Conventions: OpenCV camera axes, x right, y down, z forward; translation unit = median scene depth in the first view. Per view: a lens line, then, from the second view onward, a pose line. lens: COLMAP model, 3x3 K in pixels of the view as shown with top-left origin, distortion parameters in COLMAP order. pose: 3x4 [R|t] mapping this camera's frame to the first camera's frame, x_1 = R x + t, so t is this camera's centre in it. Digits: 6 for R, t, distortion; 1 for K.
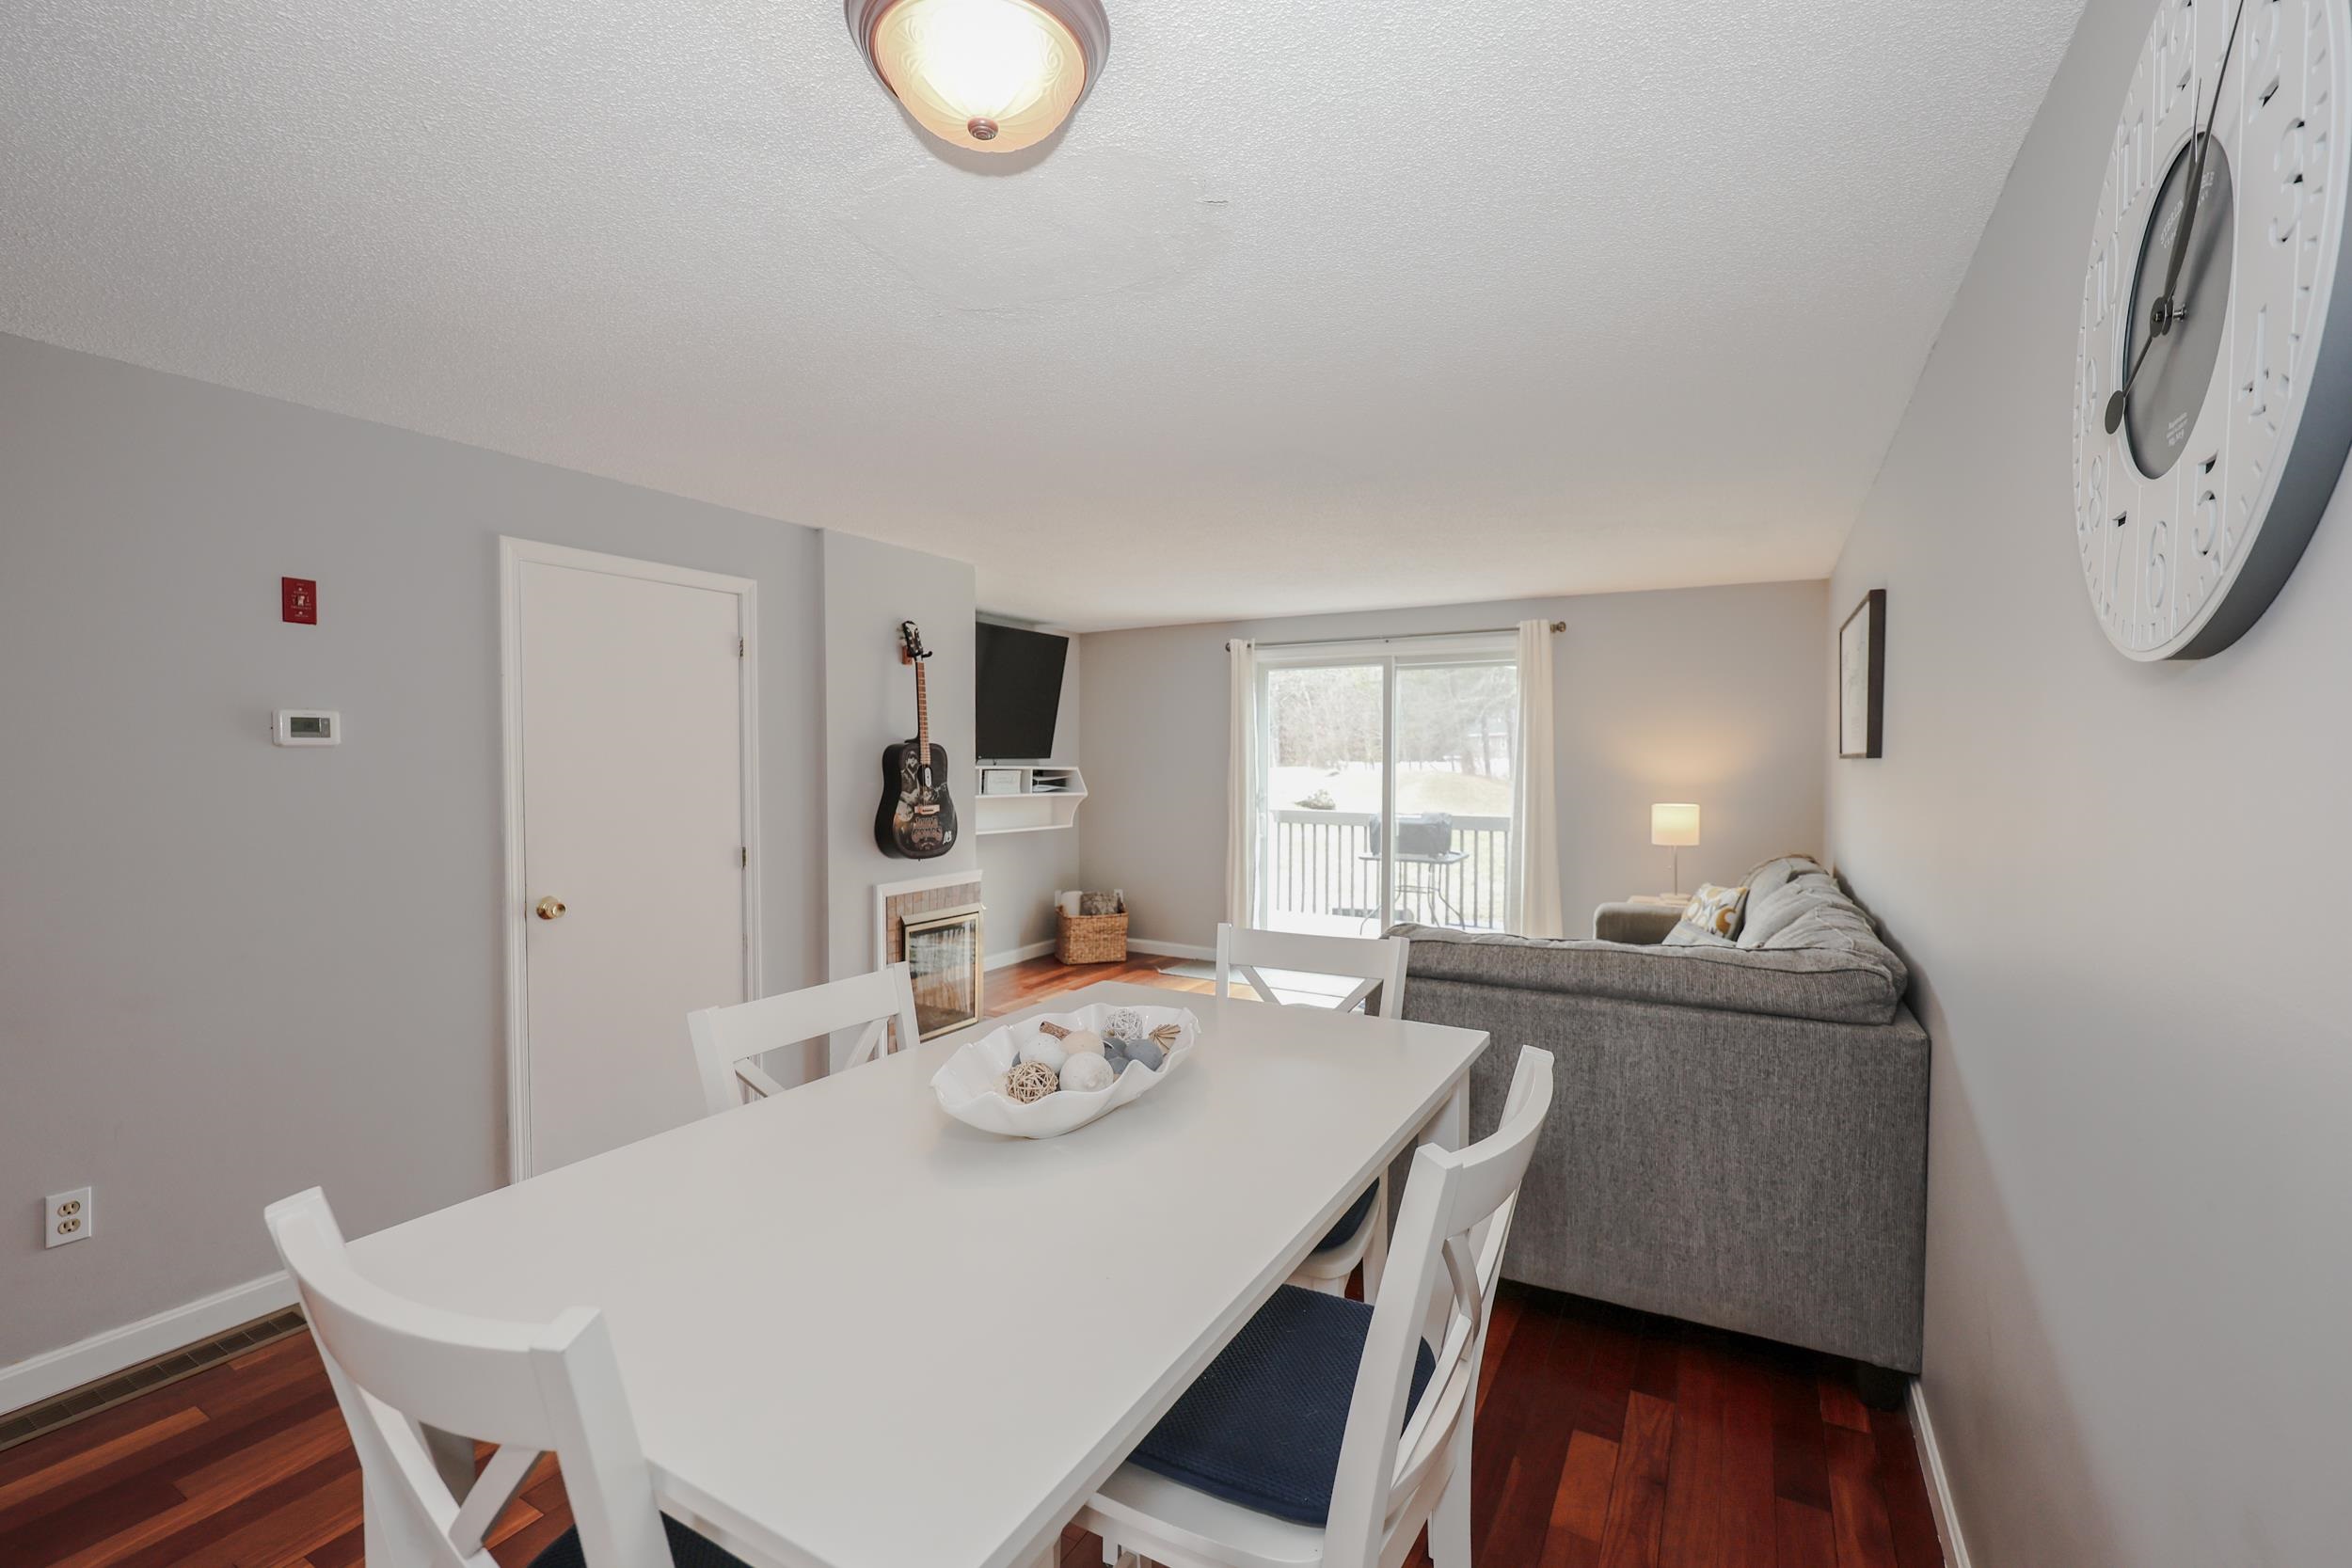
lens RADIAL K [[952.0, 0, 1189.2], [0, 952.0, 786.7], [0, 0, 1]] dist [0.001792, 0.000406]
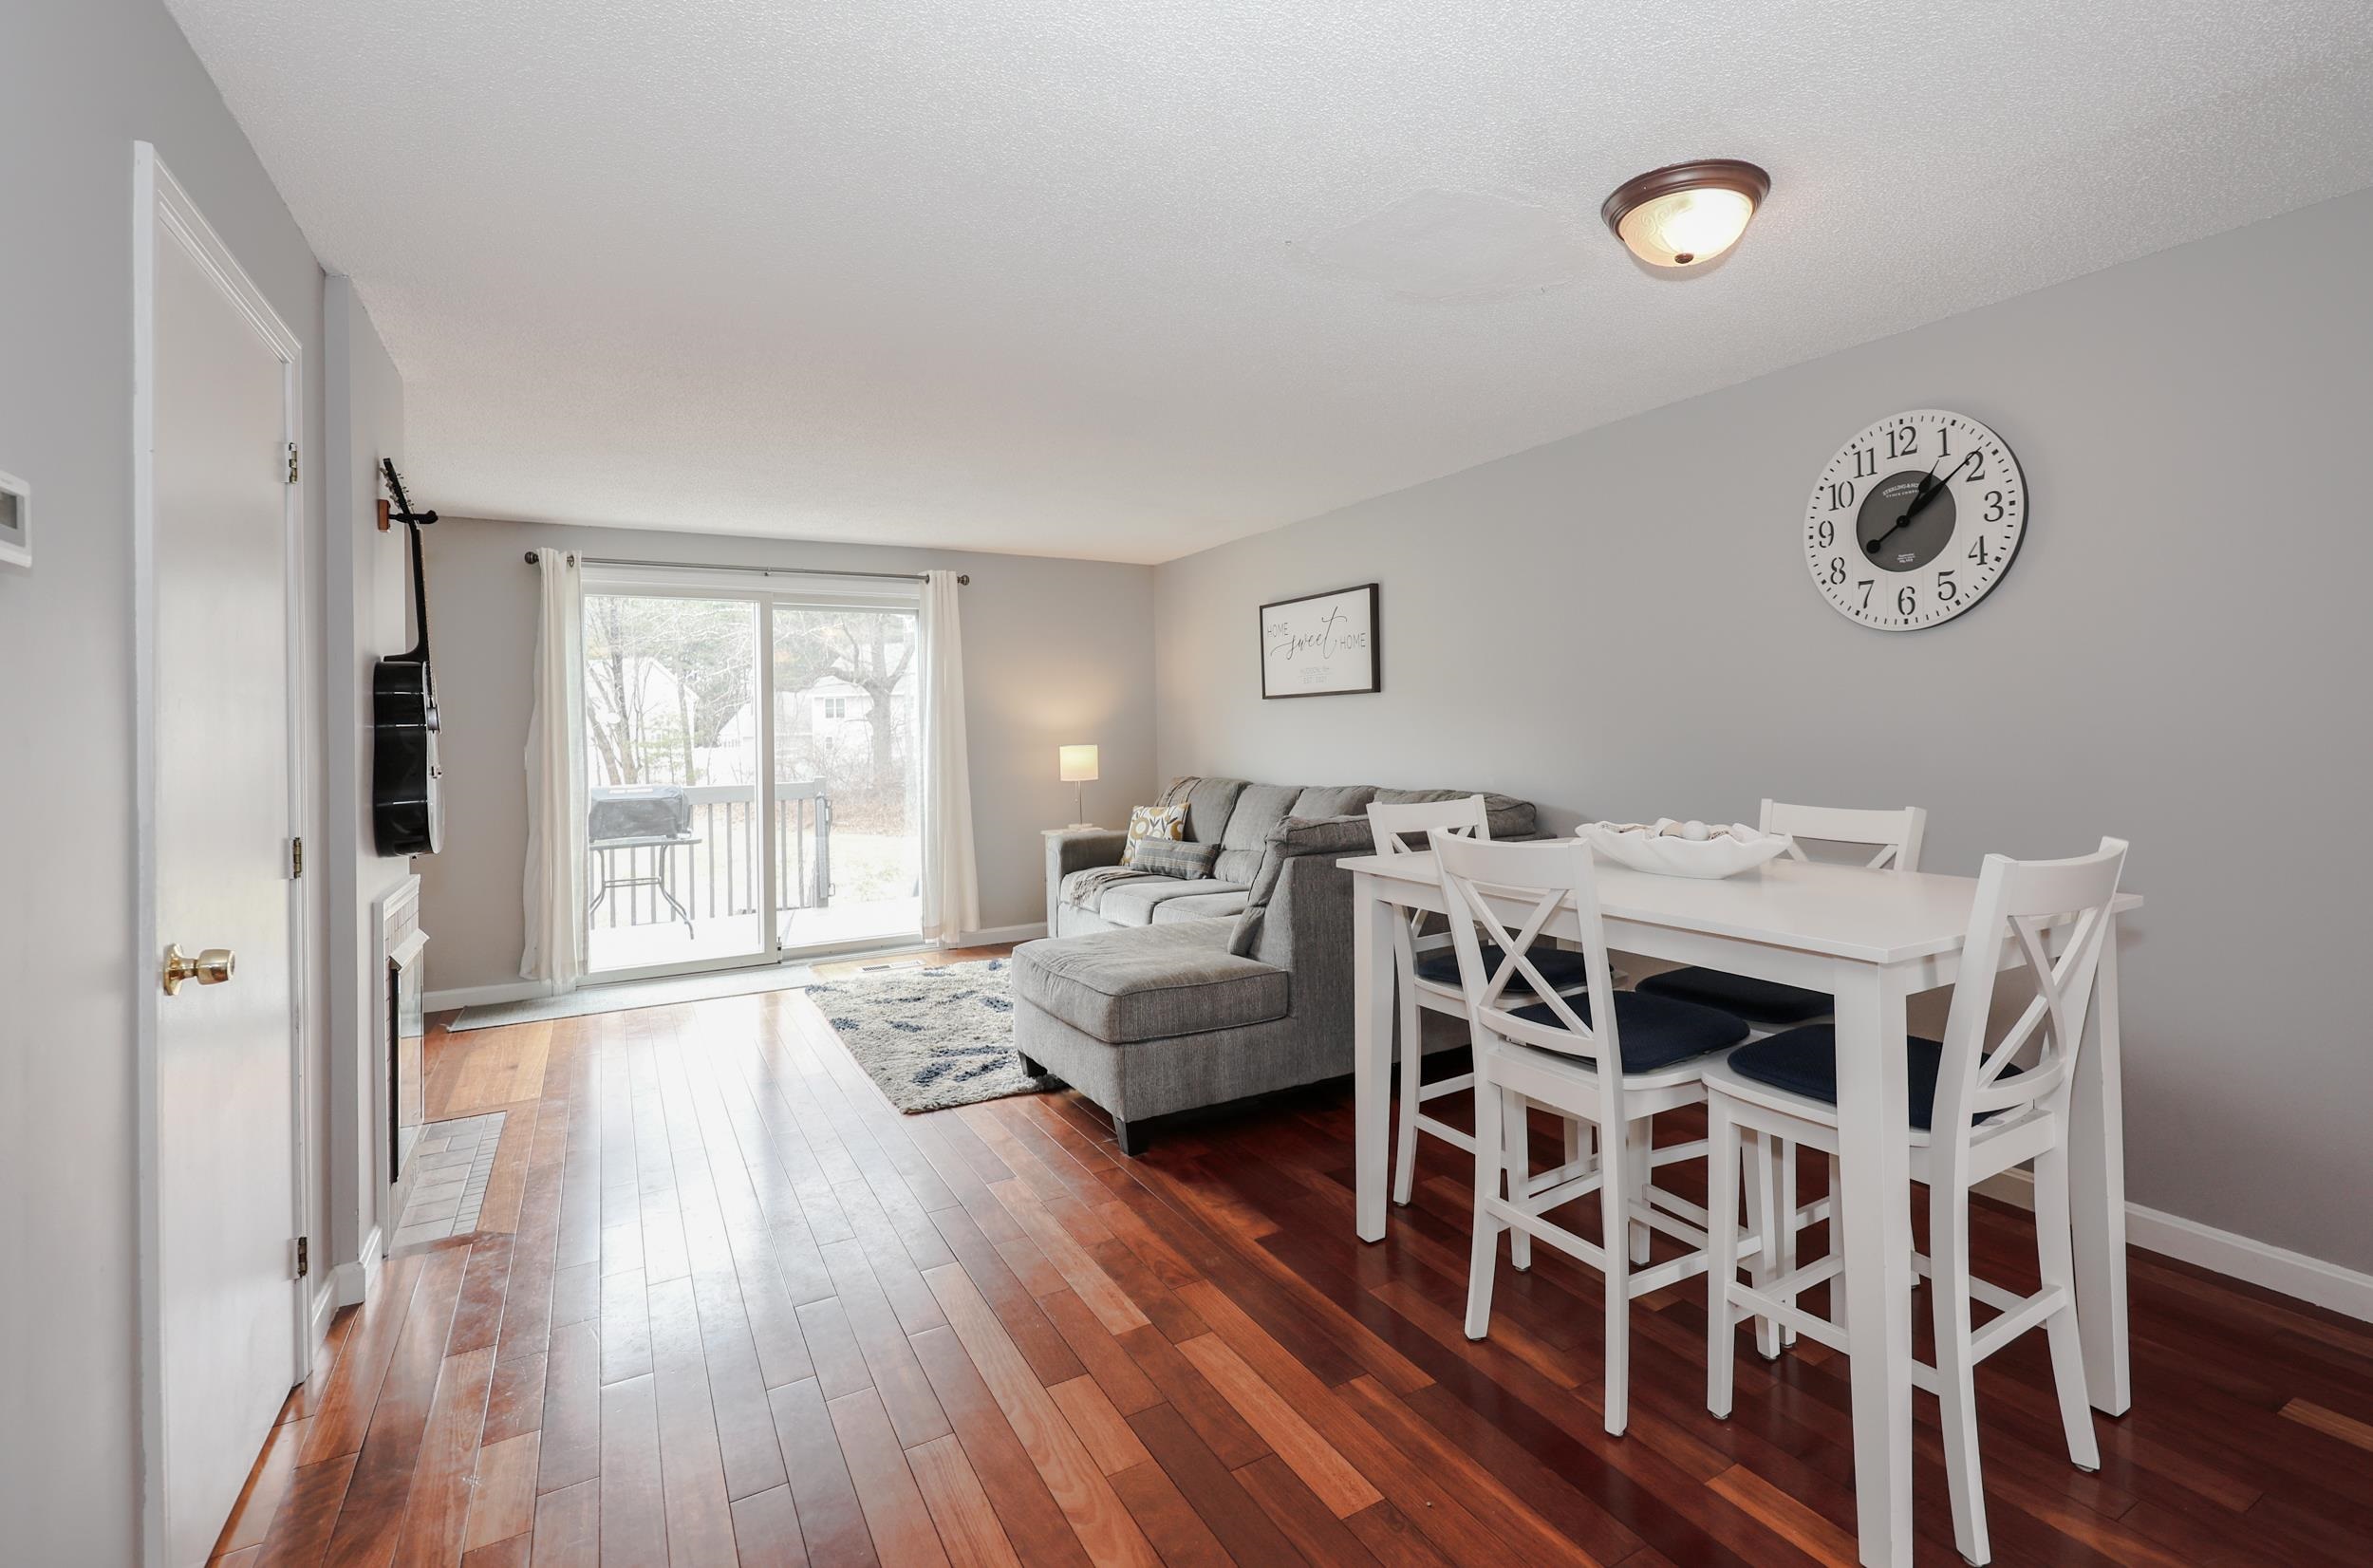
lens RADIAL K [[1063.9, 0, 1277.2], [0, 1063.9, 708.6], [0, 0, 1]] dist [-0.006928, 0.001231]
pose [[0.479612, 0.003477, 0.877474, -0.452212], [0.047460, 0.998426, -0.029897, 0.021531], [-0.876196, 0.055984, 0.478692, 0.152198]]
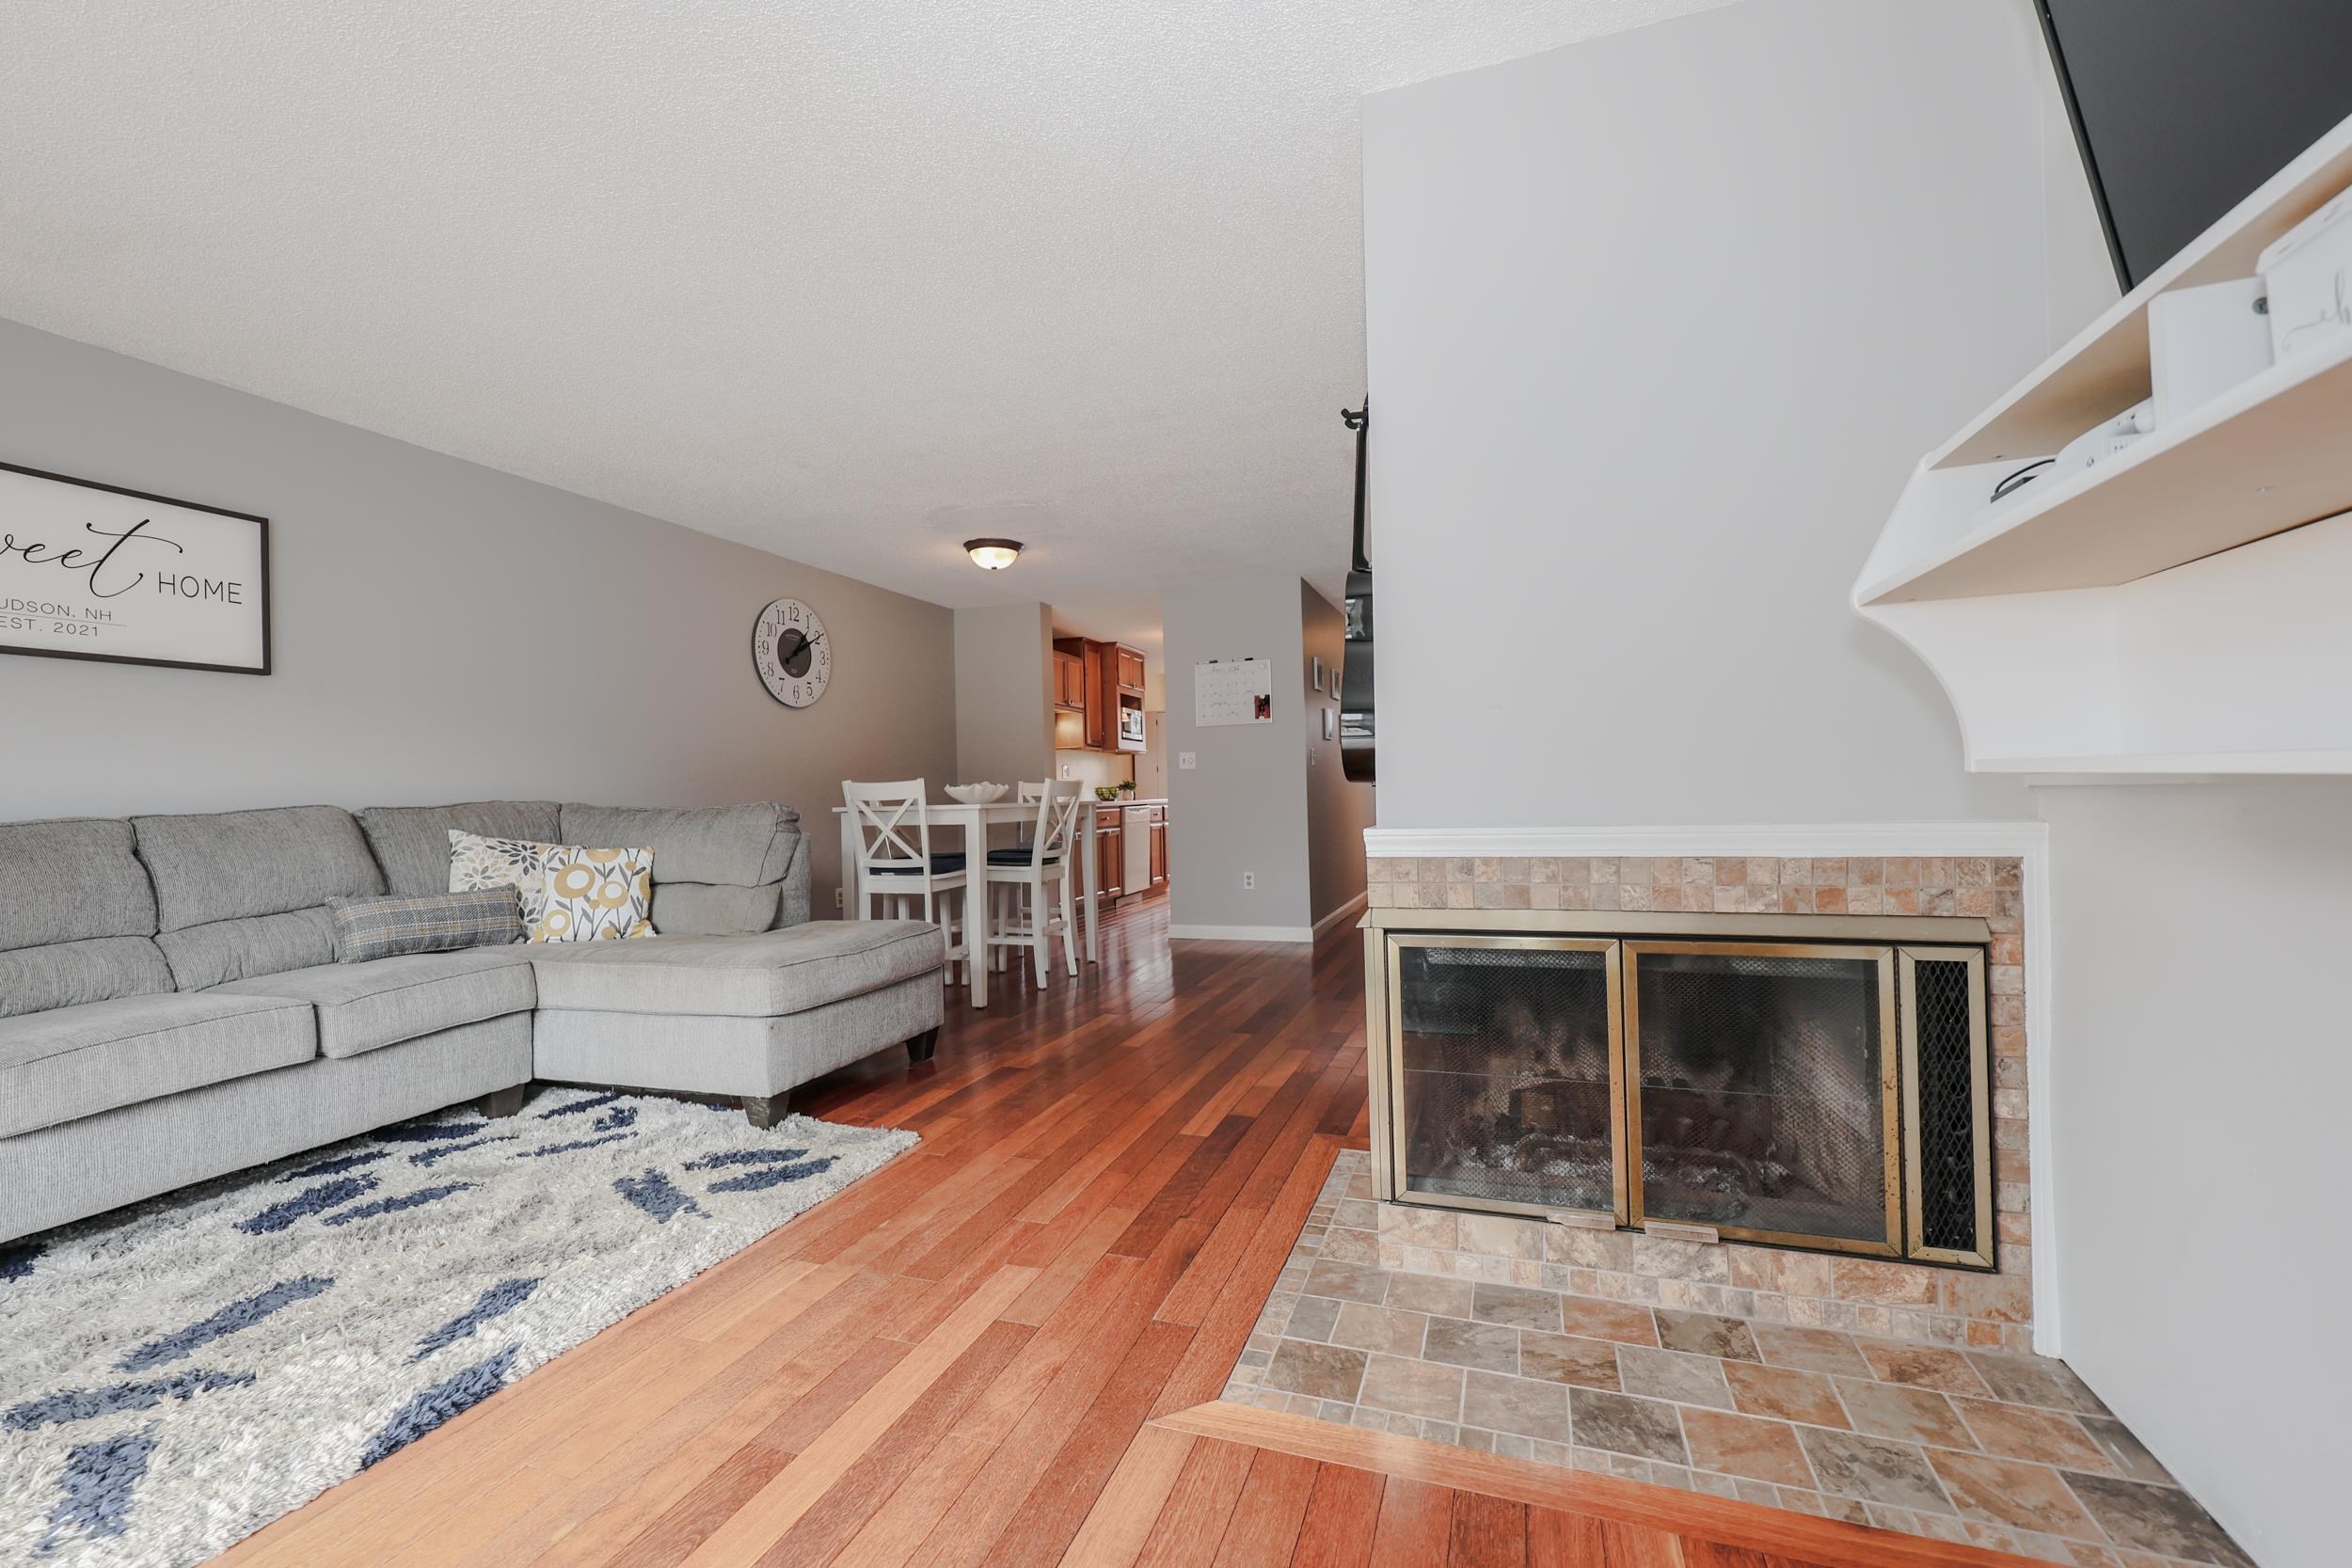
lens RADIAL K [[997.9, 0, 1163.7], [0, 997.9, 781.7], [0, 0, 1]] dist [0.003088, -0.000418]
pose [[-0.987339, 0.022640, -0.157002, -0.054303], [0.020478, 0.999672, 0.015372, 0.048811], [0.157298, 0.011963, -0.987479, 1.162399]]
